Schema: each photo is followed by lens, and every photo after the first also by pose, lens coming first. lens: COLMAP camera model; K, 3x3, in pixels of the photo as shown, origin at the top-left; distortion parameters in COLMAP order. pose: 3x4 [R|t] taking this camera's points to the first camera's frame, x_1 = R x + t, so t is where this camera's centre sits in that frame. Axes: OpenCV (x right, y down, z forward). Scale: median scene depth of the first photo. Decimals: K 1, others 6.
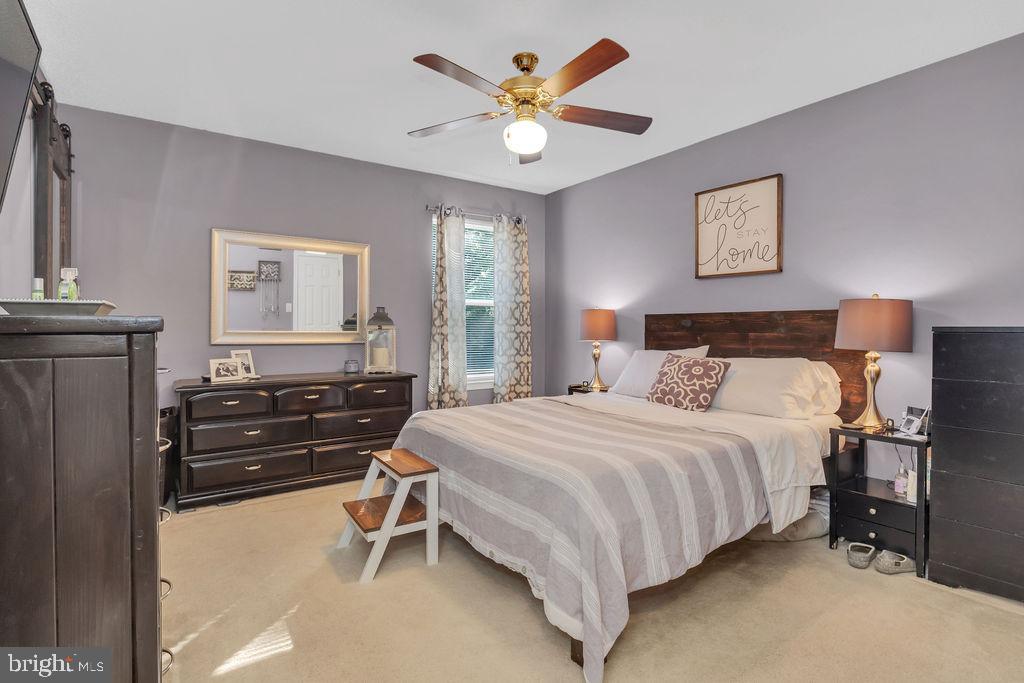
lens RADIAL K [[483.3, 0, 515.7], [0, 483.3, 326.8], [0, 0, 1]] dist [0.005184, -0.000999]
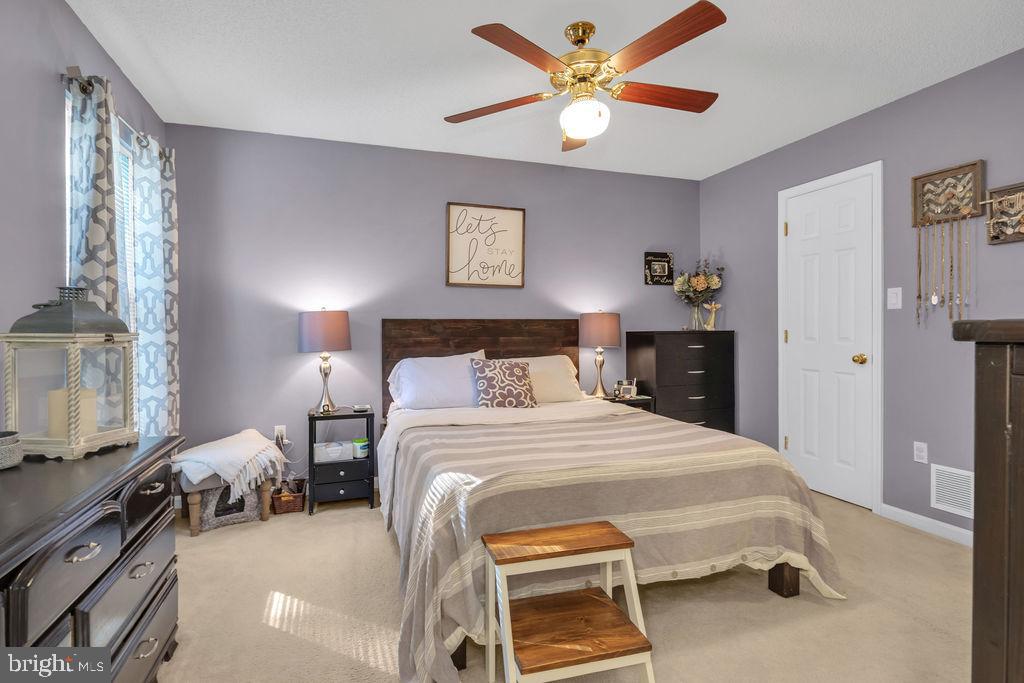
lens RADIAL K [[483.3, 0, 515.7], [0, 483.3, 326.8], [0, 0, 1]] dist [0.005184, -0.000999]
pose [[0.325243, 0.007178, 0.945603, -0.590822], [0.007507, 0.999920, -0.010173, -0.000297], [-0.945601, 0.010408, 0.325164, 0.574648]]
